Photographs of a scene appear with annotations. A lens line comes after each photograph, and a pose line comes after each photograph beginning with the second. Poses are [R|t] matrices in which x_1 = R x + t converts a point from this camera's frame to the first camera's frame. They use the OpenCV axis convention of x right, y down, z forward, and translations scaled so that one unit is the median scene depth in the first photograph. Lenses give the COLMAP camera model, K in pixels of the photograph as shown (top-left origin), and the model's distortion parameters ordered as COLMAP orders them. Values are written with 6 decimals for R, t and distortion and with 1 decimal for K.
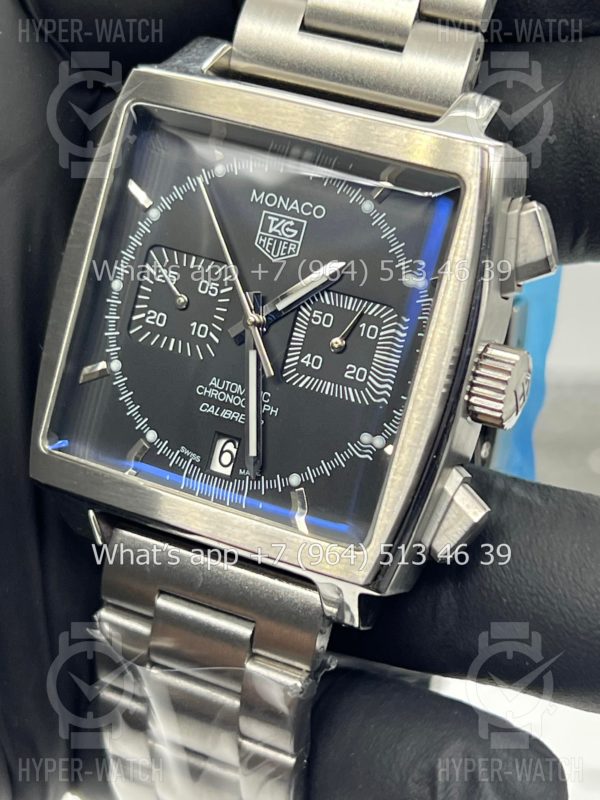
lens RADIAL K [[1785.7, 0, 300.7], [0, 1785.7, 413.5], [0, 0, 1]] dist [0.247432, 0.248227]
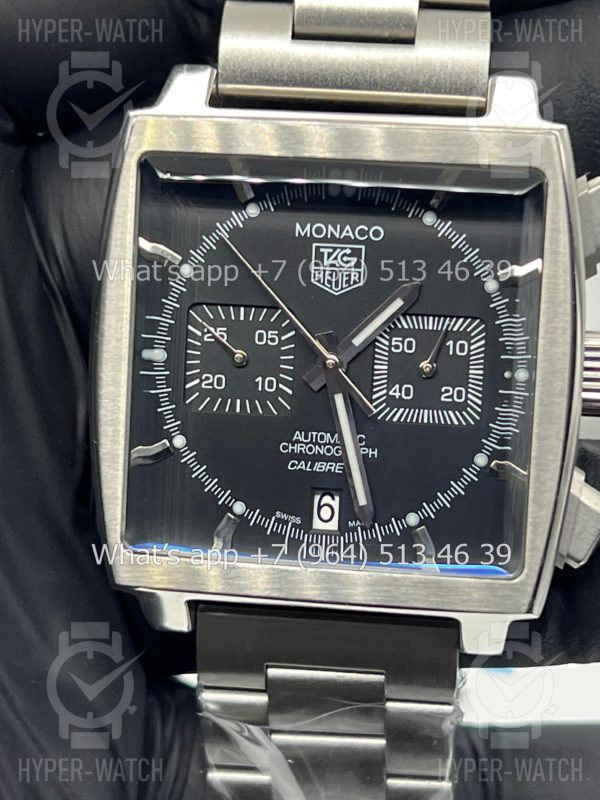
lens RADIAL K [[1785.7, 0, 300.7], [0, 1785.7, 413.5], [0, 0, 1]] dist [0.247432, 0.248227]
pose [[0.945544, -0.230867, 0.229451, -0.257208], [0.215318, 0.972295, 0.090994, -0.113102], [-0.244101, -0.036634, 0.969058, 0.106551]]
